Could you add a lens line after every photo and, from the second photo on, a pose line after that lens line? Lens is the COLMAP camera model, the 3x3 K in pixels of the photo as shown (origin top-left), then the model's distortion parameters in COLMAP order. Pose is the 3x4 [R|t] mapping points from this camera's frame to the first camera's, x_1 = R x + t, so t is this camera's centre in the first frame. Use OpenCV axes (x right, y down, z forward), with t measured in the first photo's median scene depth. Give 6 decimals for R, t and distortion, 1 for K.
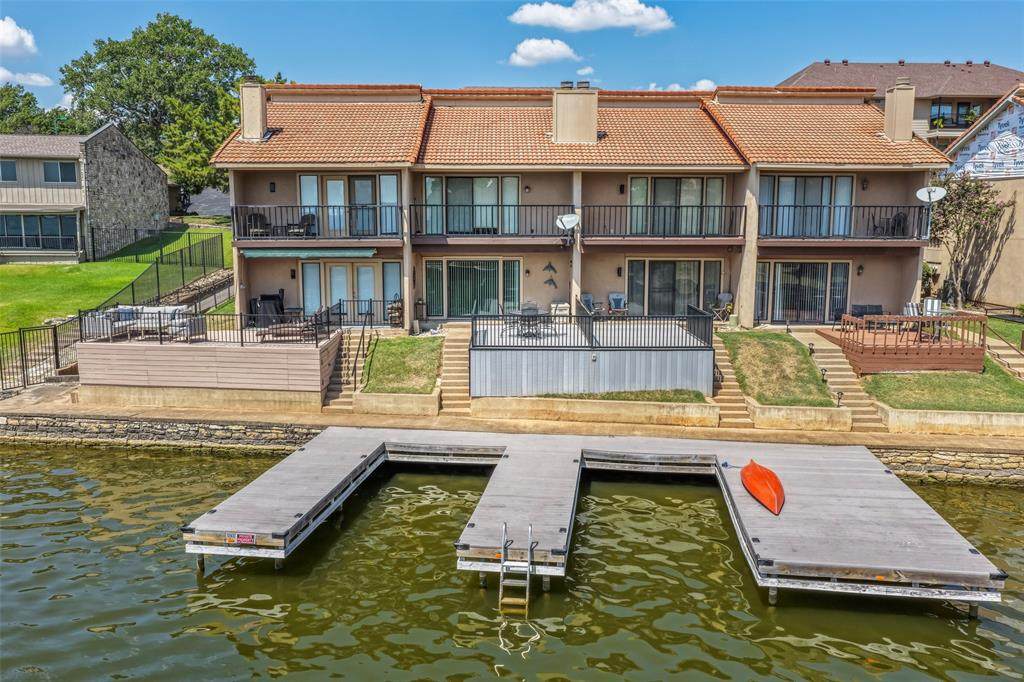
lens RADIAL K [[840.9, 0, 515.1], [0, 840.9, 341.2], [0, 0, 1]] dist [-0.004113, 0.012657]
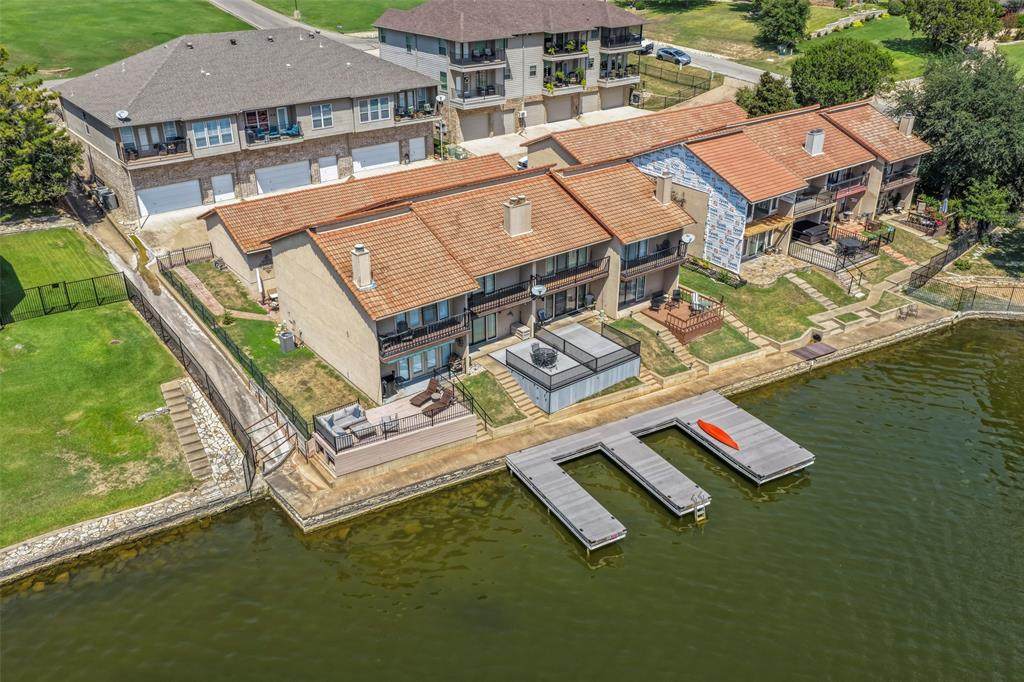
lens RADIAL K [[840.9, 0, 515.1], [0, 840.9, 341.2], [0, 0, 1]] dist [-0.004113, 0.012657]
pose [[0.804639, -0.275079, 0.526200, -0.943781], [0.094563, 0.934269, 0.343802, -0.660688], [-0.586185, -0.226877, 0.777762, -0.364356]]
